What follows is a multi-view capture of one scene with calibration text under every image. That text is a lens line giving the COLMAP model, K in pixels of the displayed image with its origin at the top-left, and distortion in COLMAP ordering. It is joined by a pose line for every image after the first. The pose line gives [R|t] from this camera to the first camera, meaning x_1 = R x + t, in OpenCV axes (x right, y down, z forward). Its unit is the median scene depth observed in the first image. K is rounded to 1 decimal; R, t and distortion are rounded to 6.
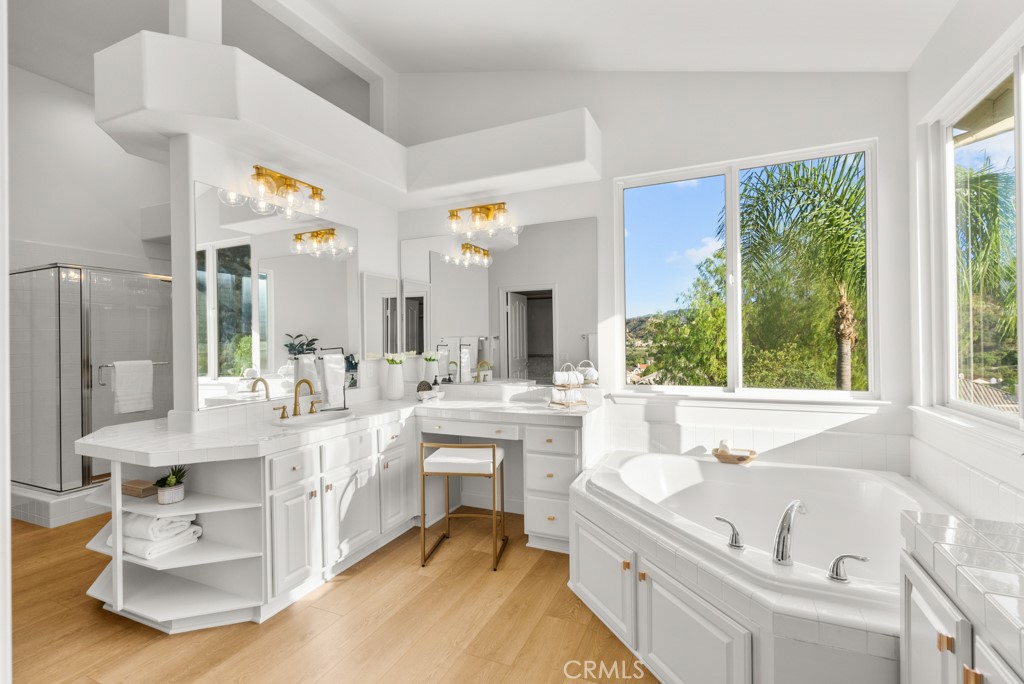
lens RADIAL K [[462.3, 0, 521.2], [0, 462.3, 341.9], [0, 0, 1]] dist [-0.003360, 0.000499]
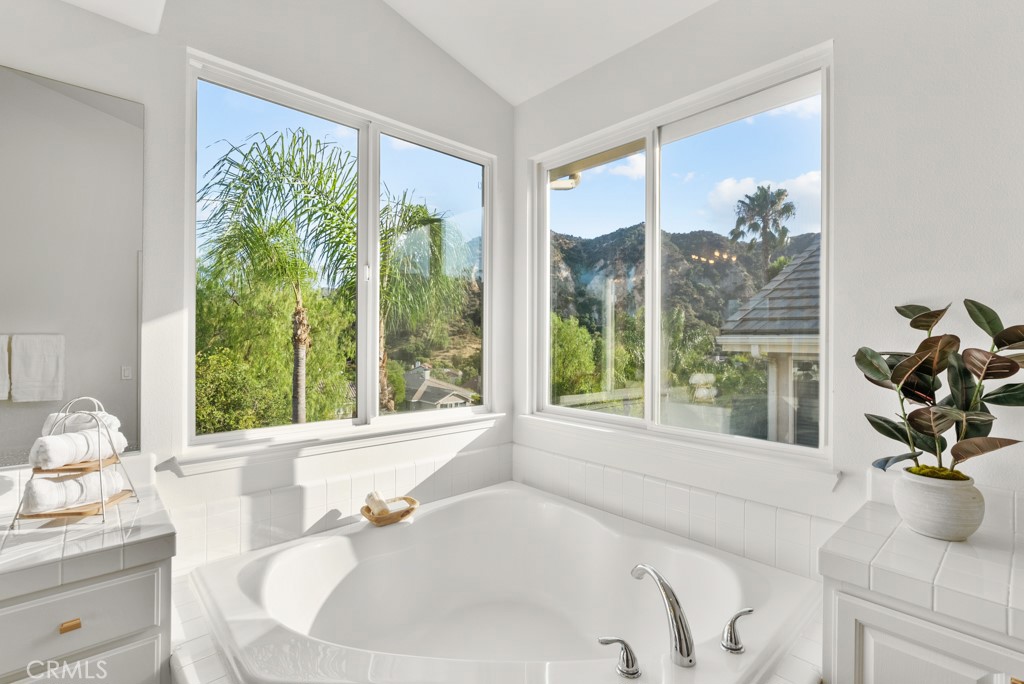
lens RADIAL K [[462.3, 0, 504.7], [0, 462.3, 343.6], [0, 0, 1]] dist [-0.003360, 0.000499]
pose [[0.407266, 0.009330, 0.913262, -0.136456], [-0.010998, 0.999925, -0.005311, -0.020272], [-0.913243, -0.007881, 0.407338, 0.489349]]
